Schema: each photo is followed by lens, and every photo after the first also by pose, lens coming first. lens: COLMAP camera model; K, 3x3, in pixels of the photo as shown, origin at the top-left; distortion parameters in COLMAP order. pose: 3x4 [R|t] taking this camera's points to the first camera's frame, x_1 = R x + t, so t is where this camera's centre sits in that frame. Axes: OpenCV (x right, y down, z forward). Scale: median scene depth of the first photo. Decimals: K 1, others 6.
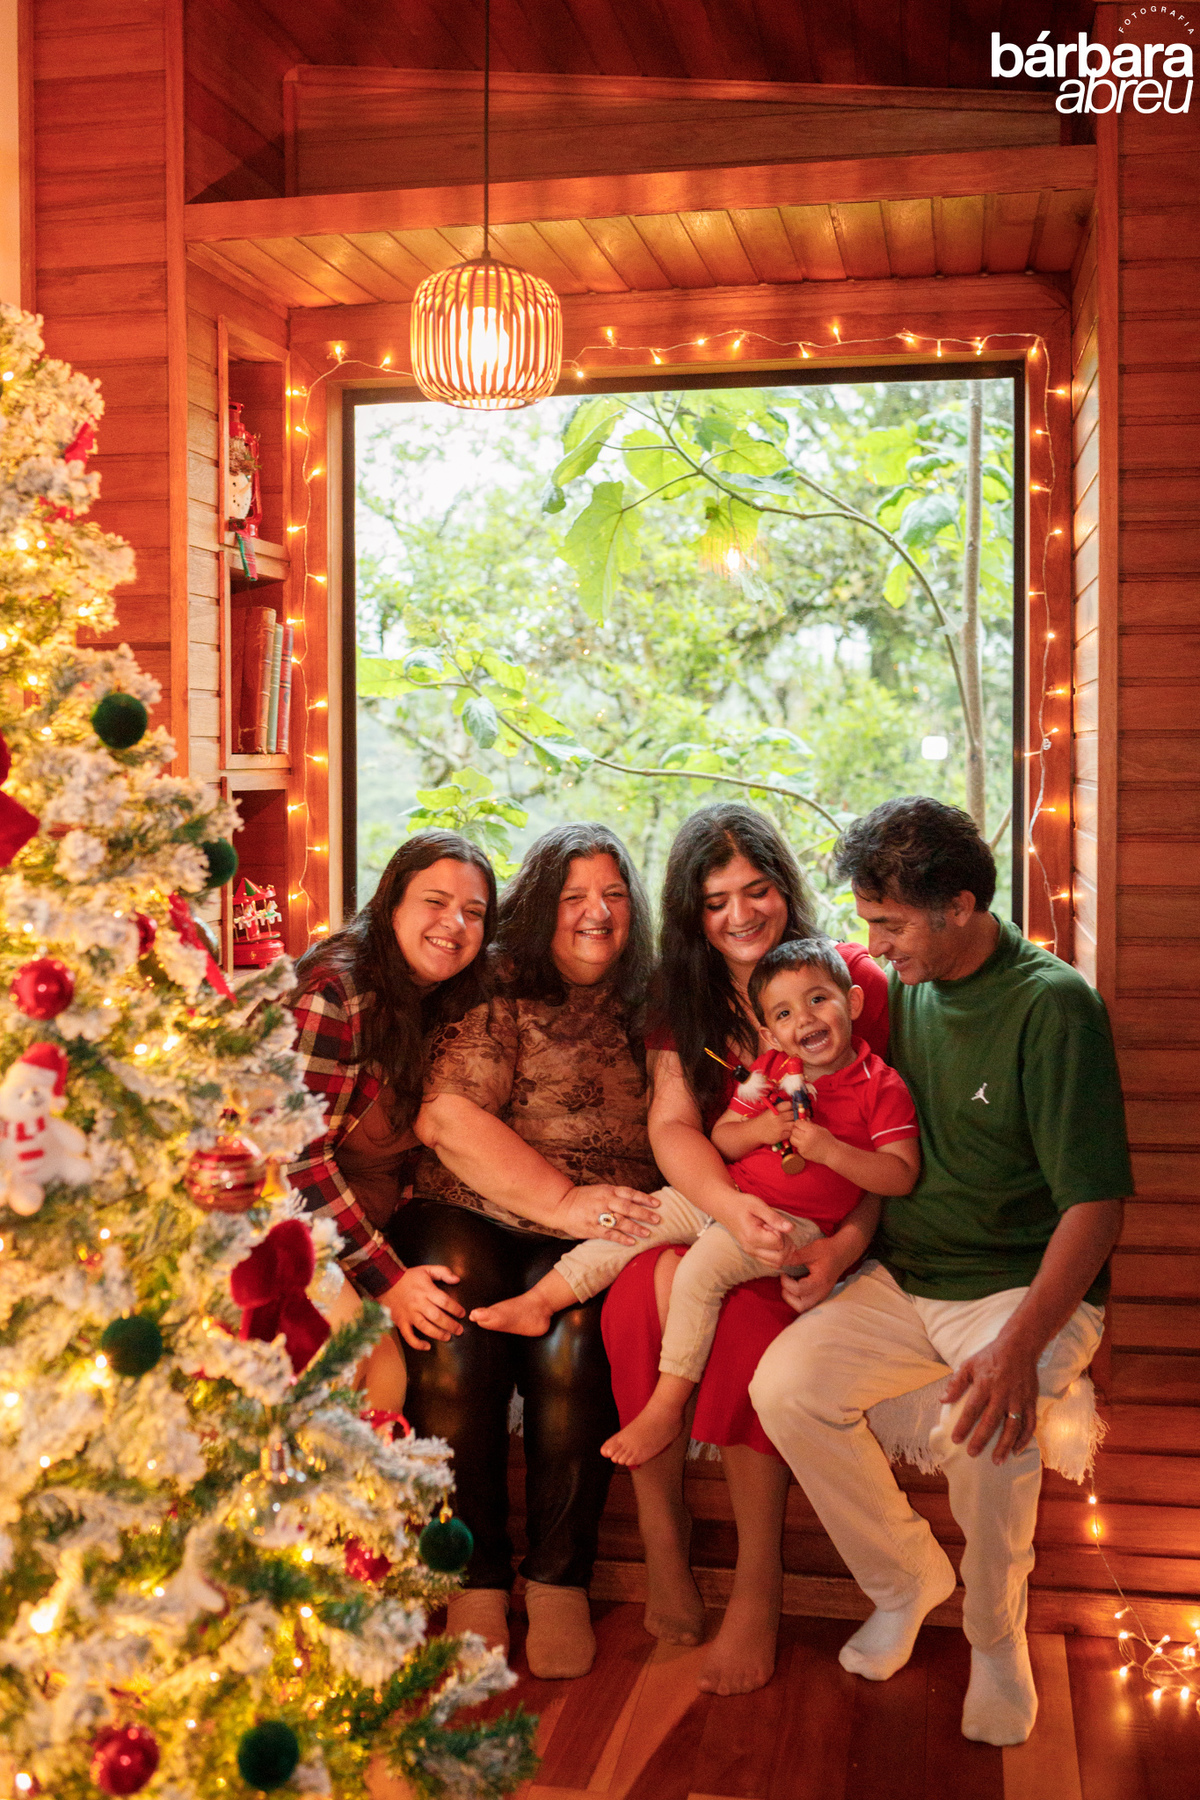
lens RADIAL K [[1847.7, 0, 512.6], [0, 1847.7, 790.7], [0, 0, 1]] dist [-0.016488, 0.000000]
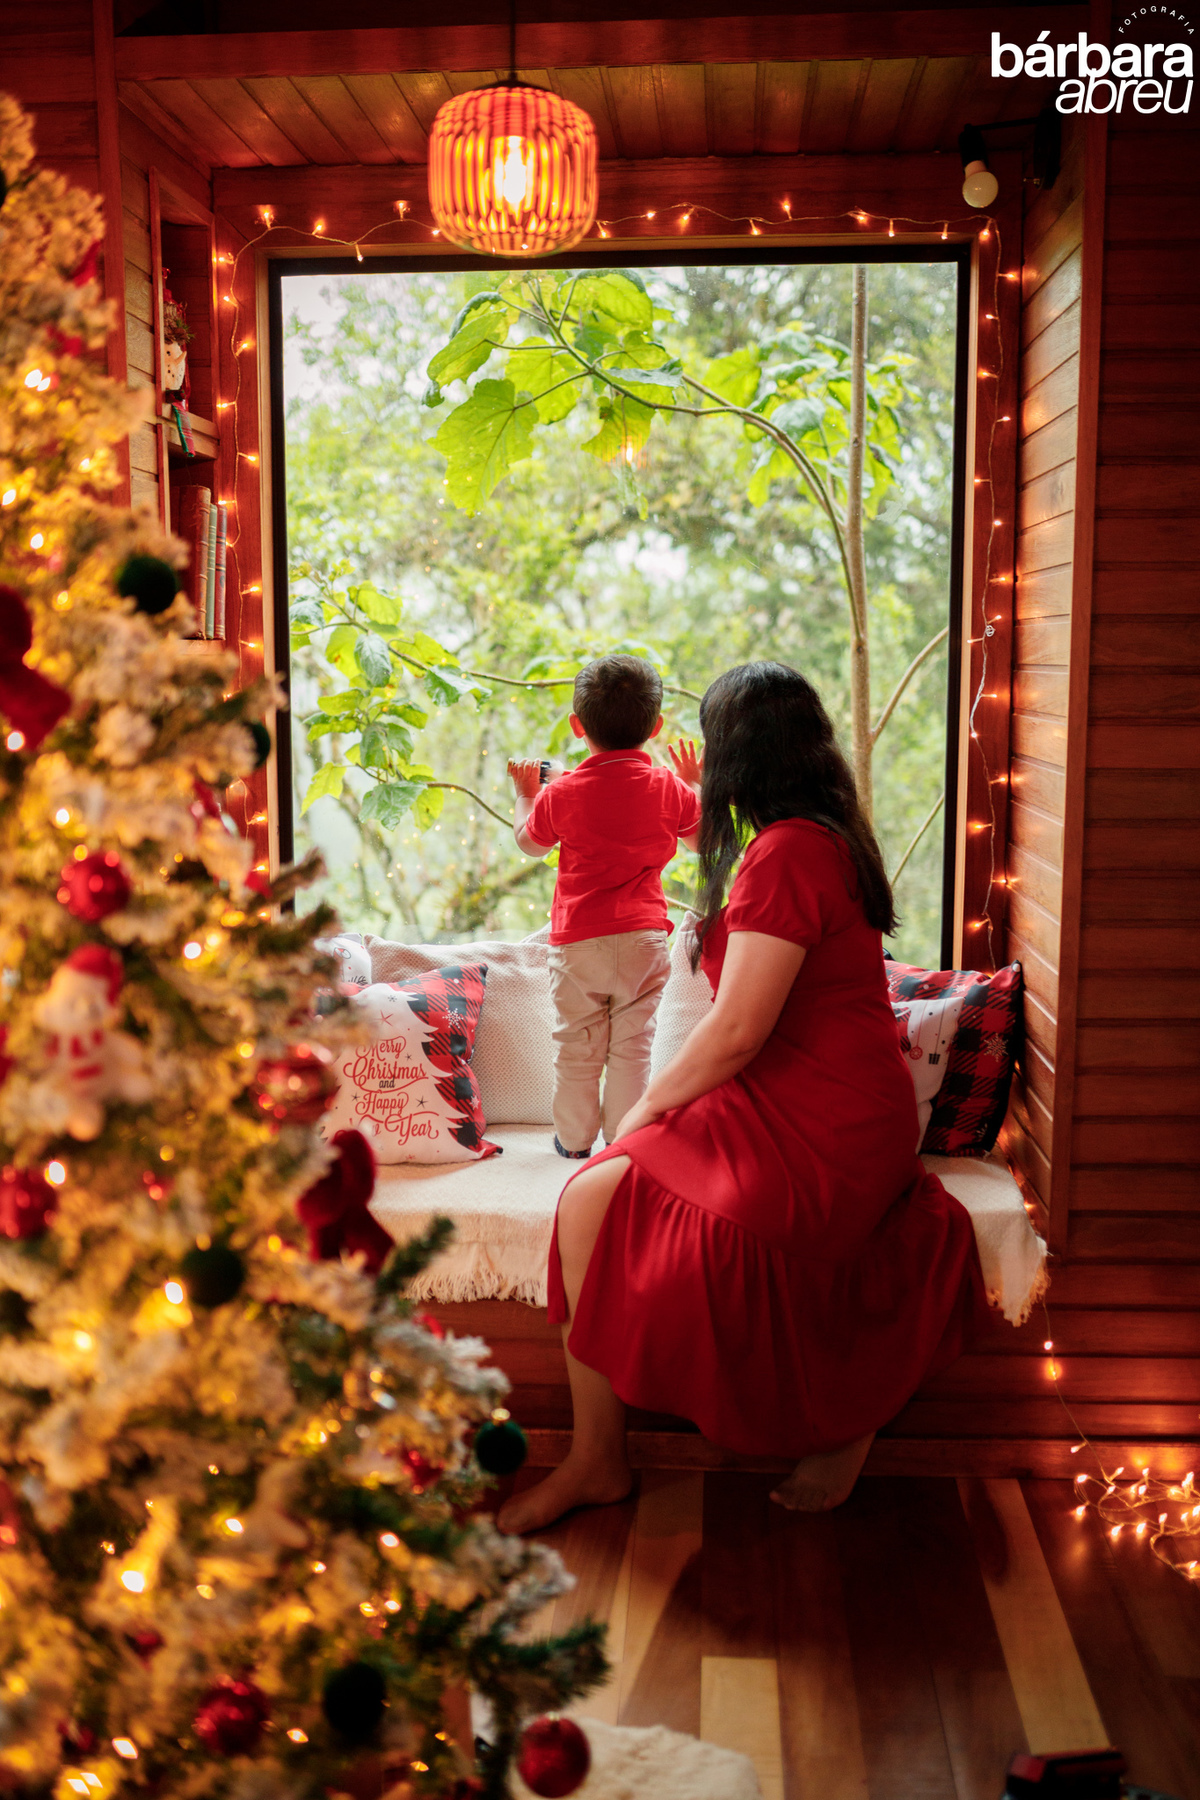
lens RADIAL K [[1714.4, 0, 542.9], [0, 1714.4, 869.2], [0, 0, 1]] dist [-0.016744, 0.000000]
pose [[0.991427, -0.016869, 0.129567, -0.112978], [0.003848, 0.994971, 0.100094, 0.013777], [-0.130604, -0.098737, 0.986506, 0.125379]]
